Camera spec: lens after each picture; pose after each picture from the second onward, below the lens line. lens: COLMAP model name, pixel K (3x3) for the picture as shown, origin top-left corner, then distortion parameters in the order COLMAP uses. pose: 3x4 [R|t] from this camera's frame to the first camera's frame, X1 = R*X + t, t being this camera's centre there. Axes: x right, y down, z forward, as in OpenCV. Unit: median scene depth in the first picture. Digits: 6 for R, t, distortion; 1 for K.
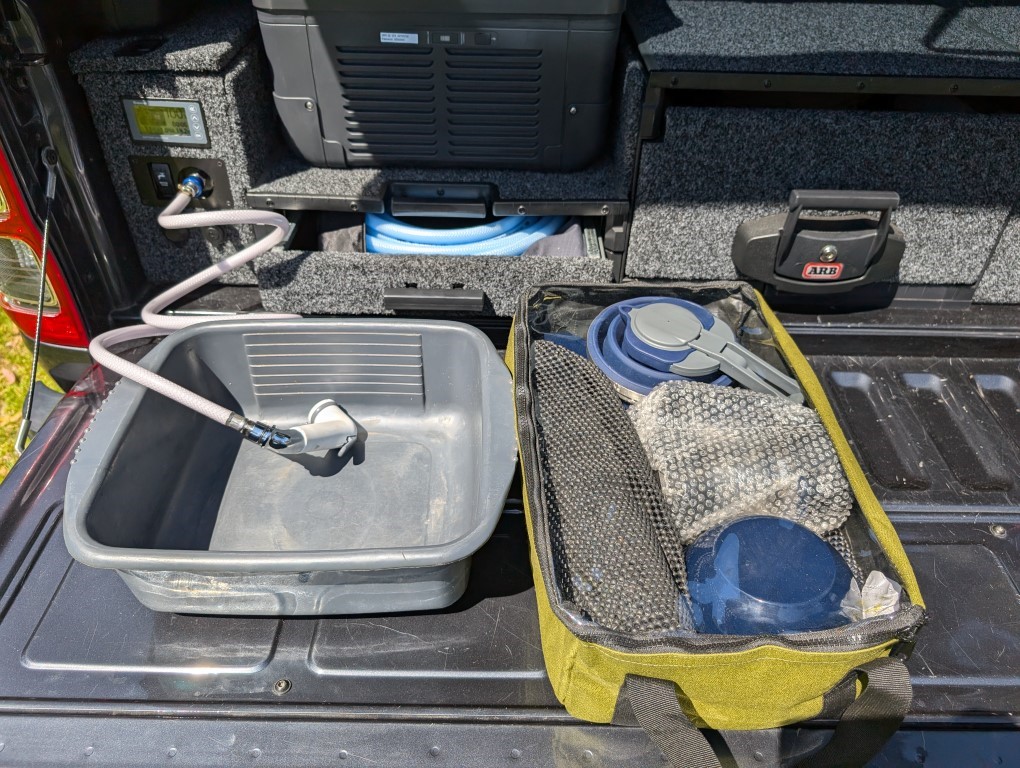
lens RADIAL K [[744.6, 0, 511.9], [0, 744.6, 388.5], [0, 0, 1]] dist [-0.006106, 0.008601]
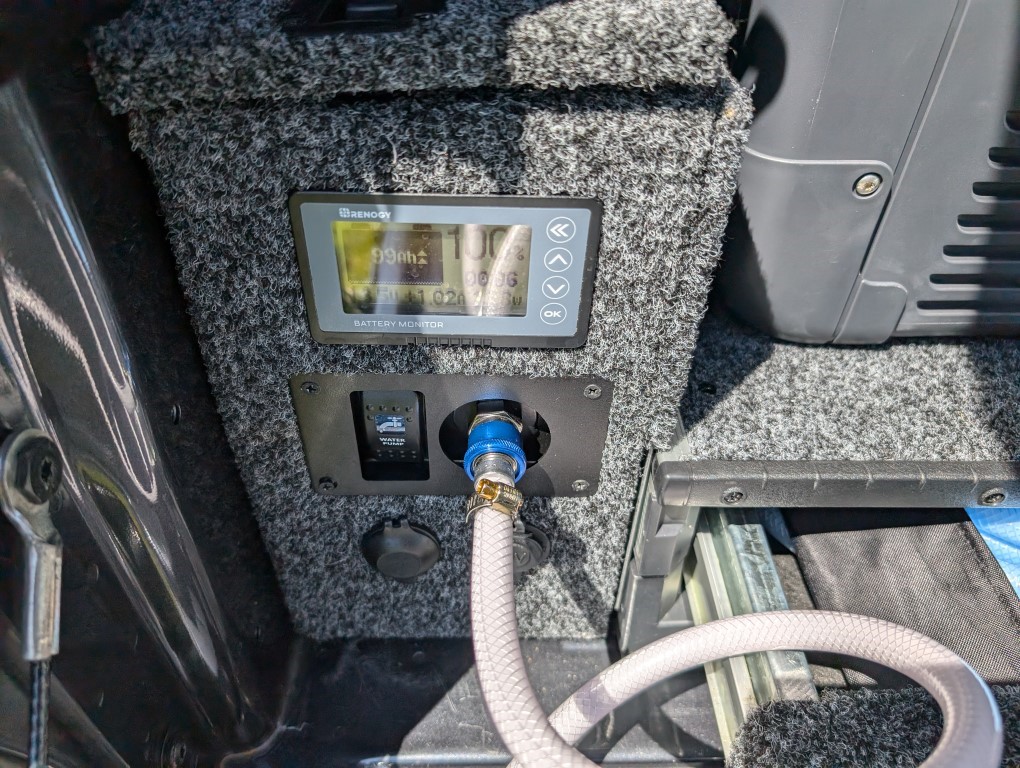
lens RADIAL K [[744.6, 0, 507.4], [0, 744.6, 379.3], [0, 0, 1]] dist [-0.006106, 0.008601]
pose [[0.999645, -0.026528, 0.002345, -0.449942], [0.026523, 0.999646, 0.002052, -0.323394], [-0.002399, -0.001989, 0.999995, 0.735082]]
